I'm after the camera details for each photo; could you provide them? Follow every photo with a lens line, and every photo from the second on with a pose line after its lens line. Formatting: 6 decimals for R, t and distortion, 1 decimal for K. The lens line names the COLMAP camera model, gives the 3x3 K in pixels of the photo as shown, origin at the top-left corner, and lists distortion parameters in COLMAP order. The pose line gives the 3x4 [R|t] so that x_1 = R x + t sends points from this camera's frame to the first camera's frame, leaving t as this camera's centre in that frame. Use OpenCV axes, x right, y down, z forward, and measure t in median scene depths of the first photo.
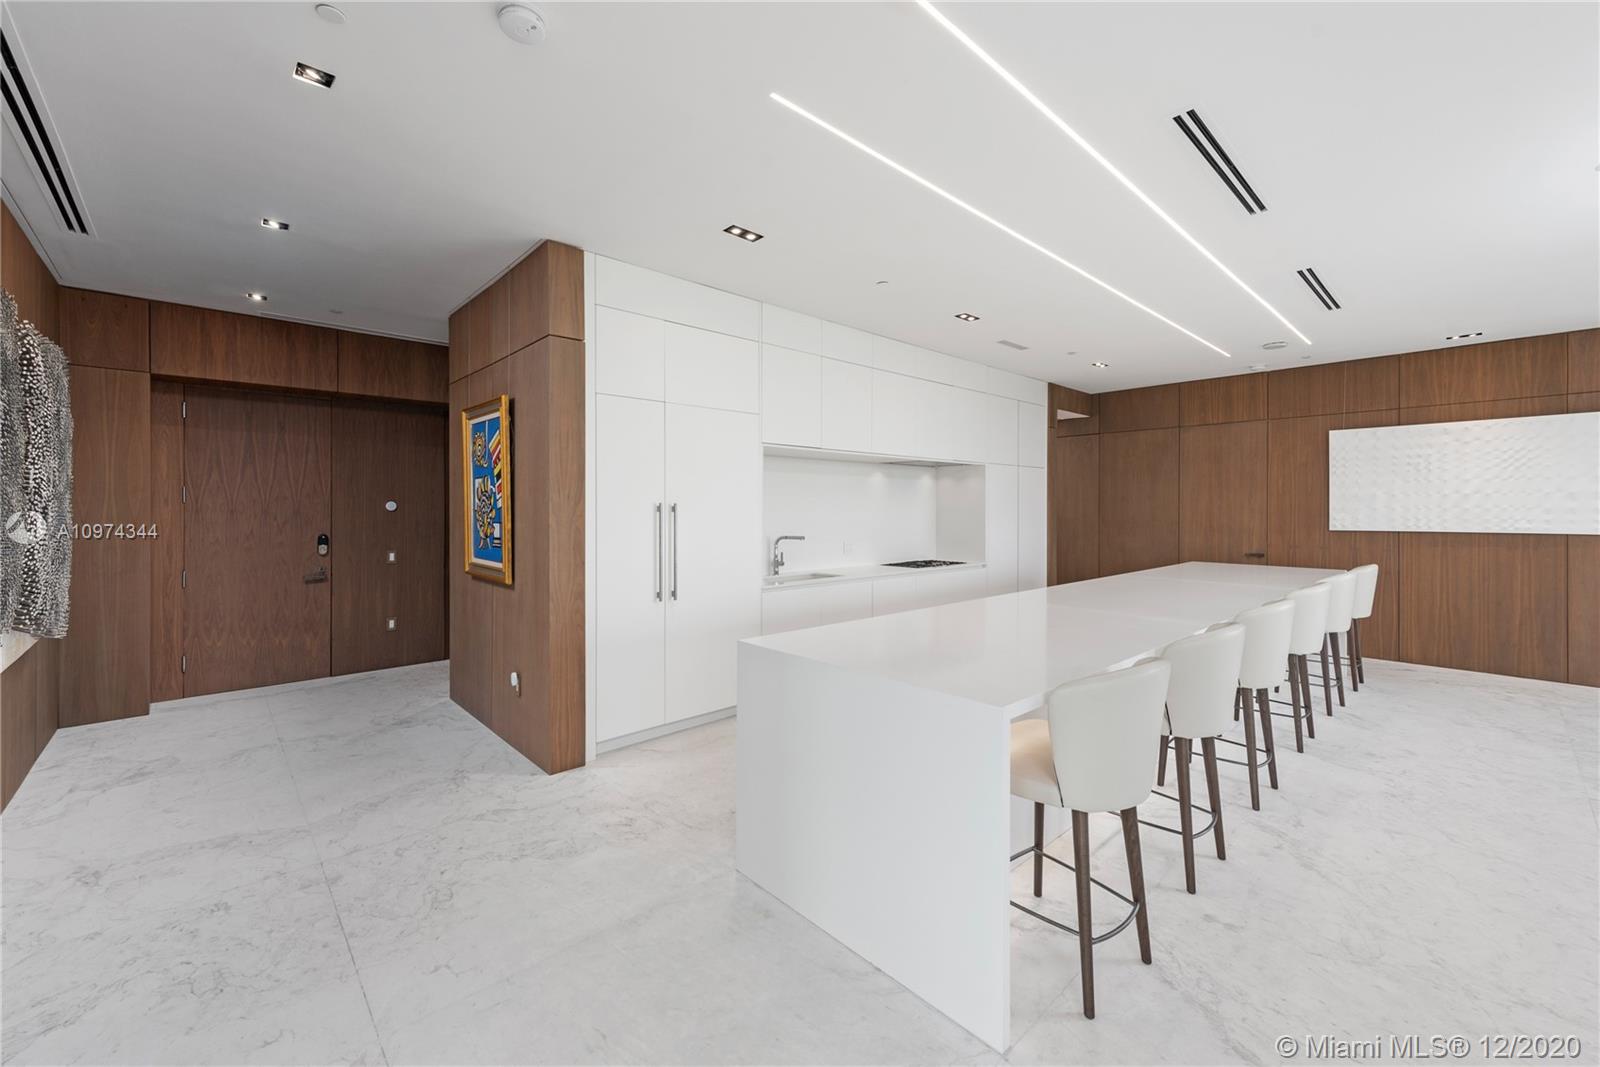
lens RADIAL K [[637.3, 0, 801.5], [0, 637.3, 512.5], [0, 0, 1]] dist [0.005156, -0.000229]
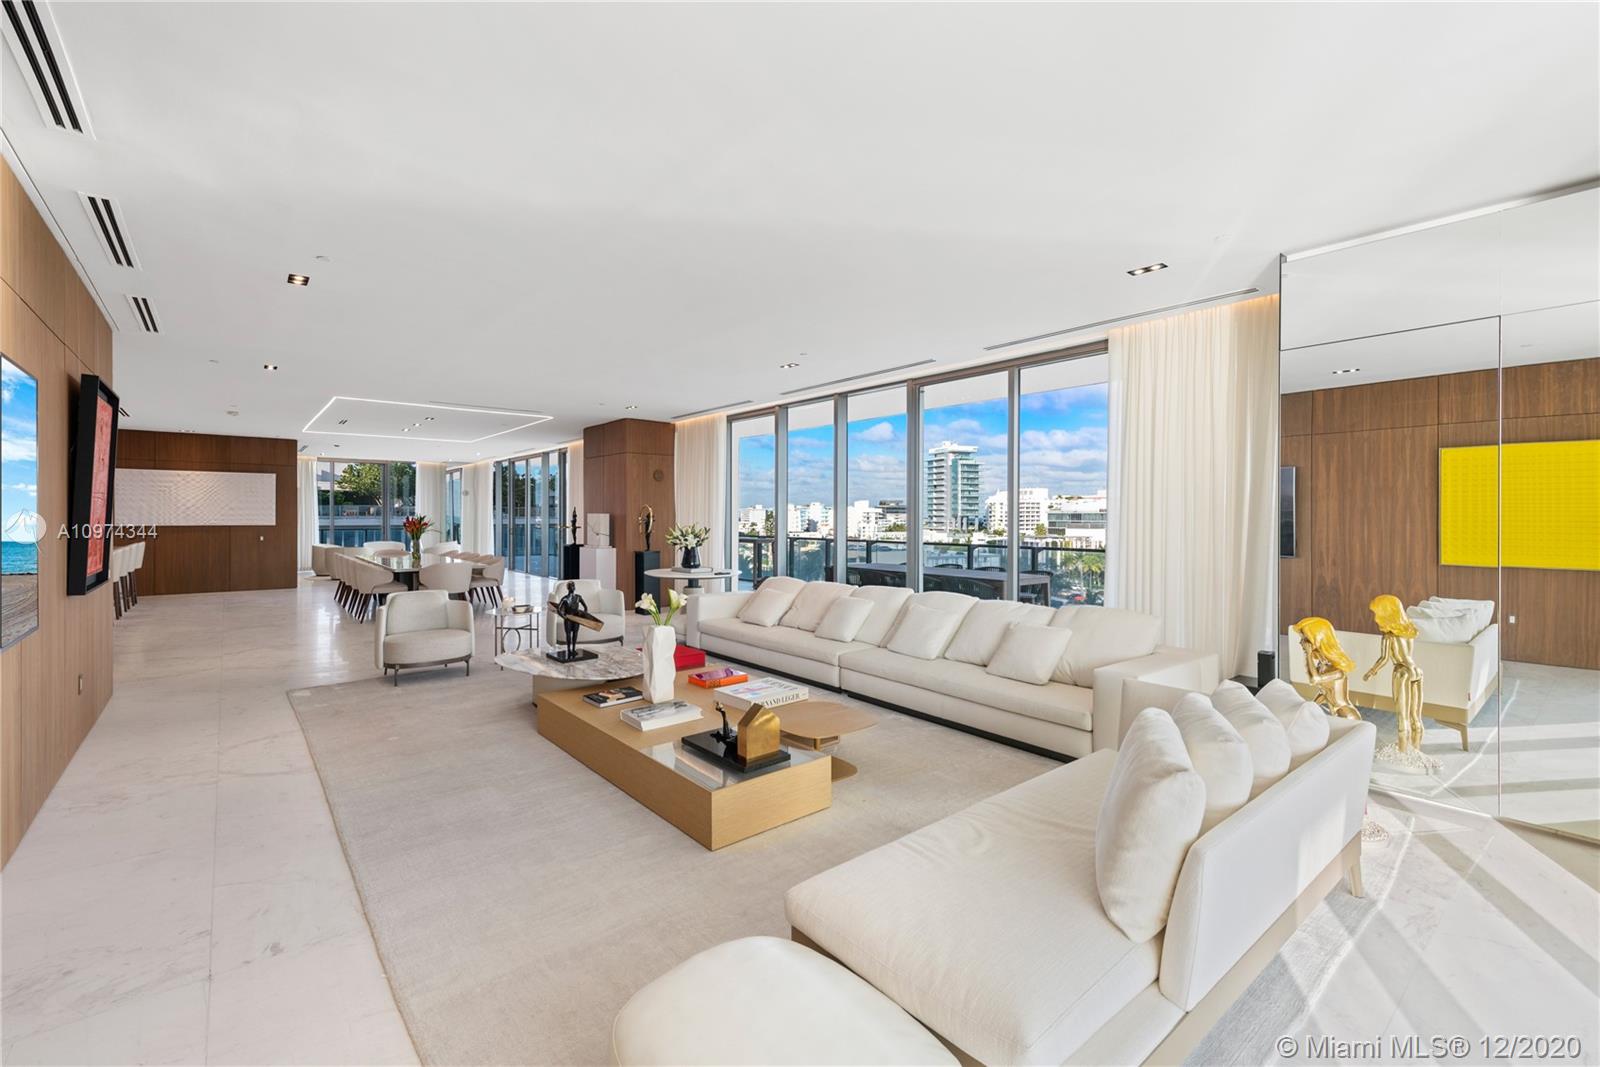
lens RADIAL K [[692.3, 0, 804.5], [0, 692.3, 517.3], [0, 0, 1]] dist [0.002086, 0.000293]
pose [[0.048424, -0.000336, 0.998827, -0.996990], [0.002805, 0.999996, 0.000200, 0.008850], [-0.998823, 0.002792, 0.048424, -0.991643]]
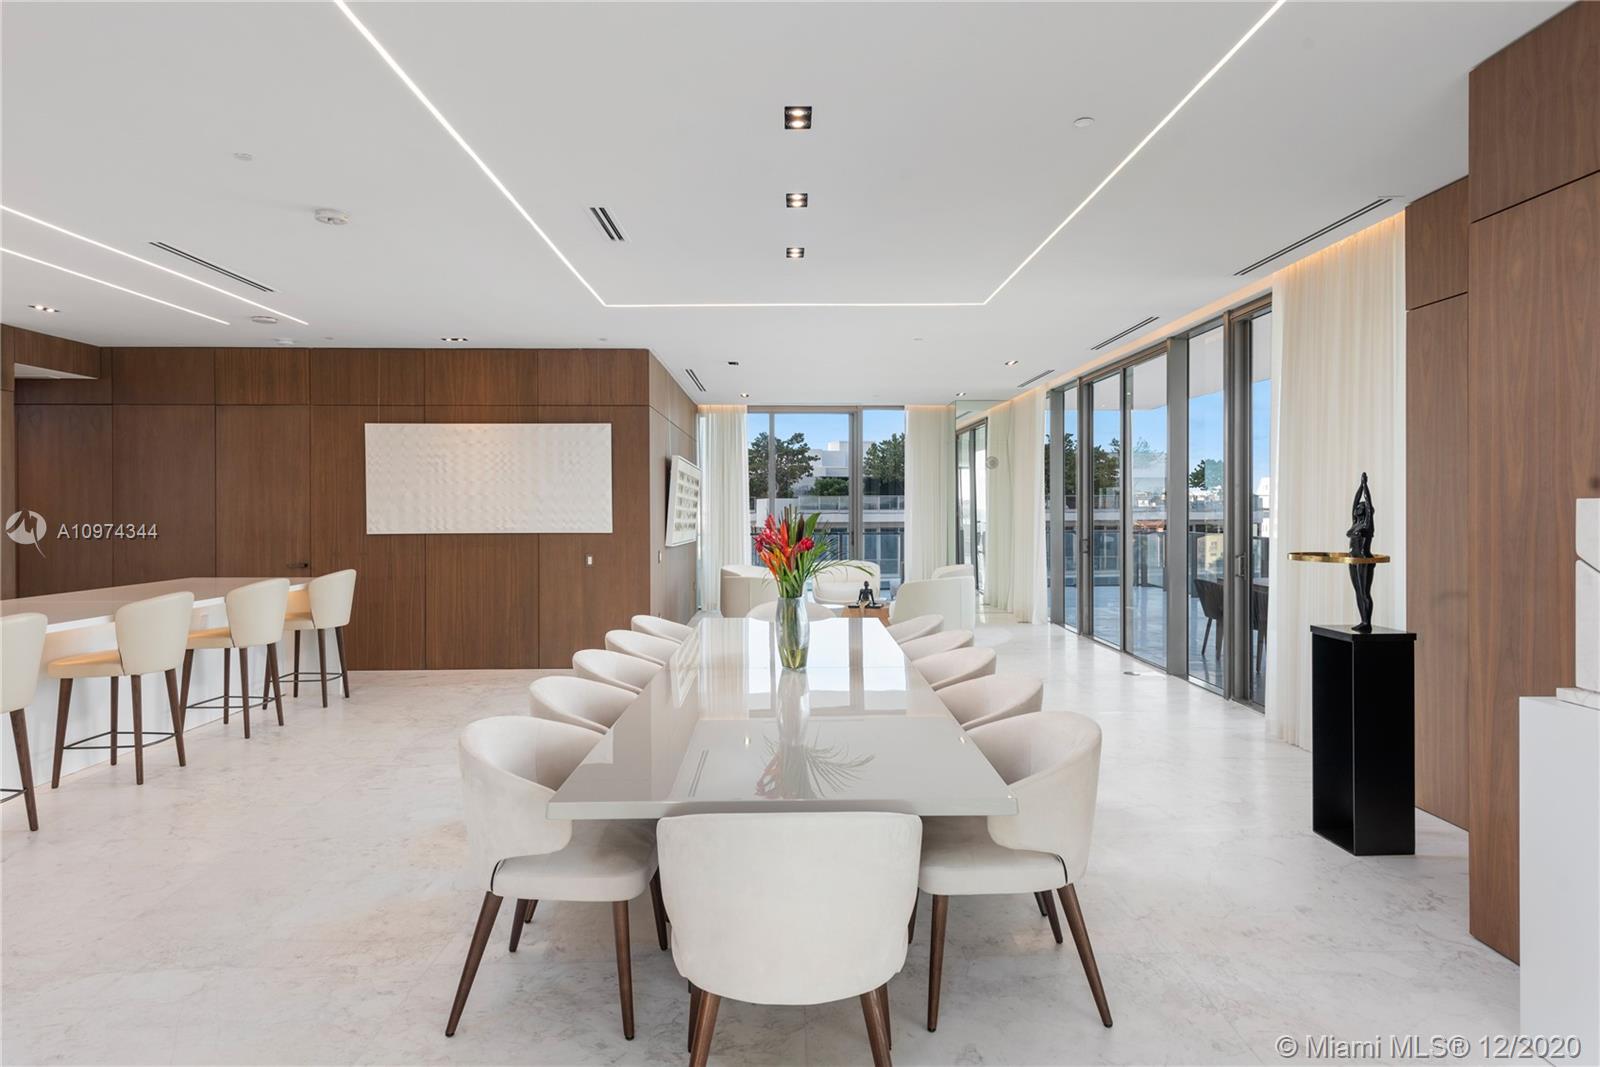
lens RADIAL K [[940.0, 0, 807.9], [0, 940.0, 512.9], [0, 0, 1]] dist [0.004421, 0.000727]
pose [[0.660044, -0.004354, 0.751214, 0.257413], [0.006274, 0.999980, 0.000284, 0.001241], [-0.751201, 0.004525, 0.660058, -0.356897]]
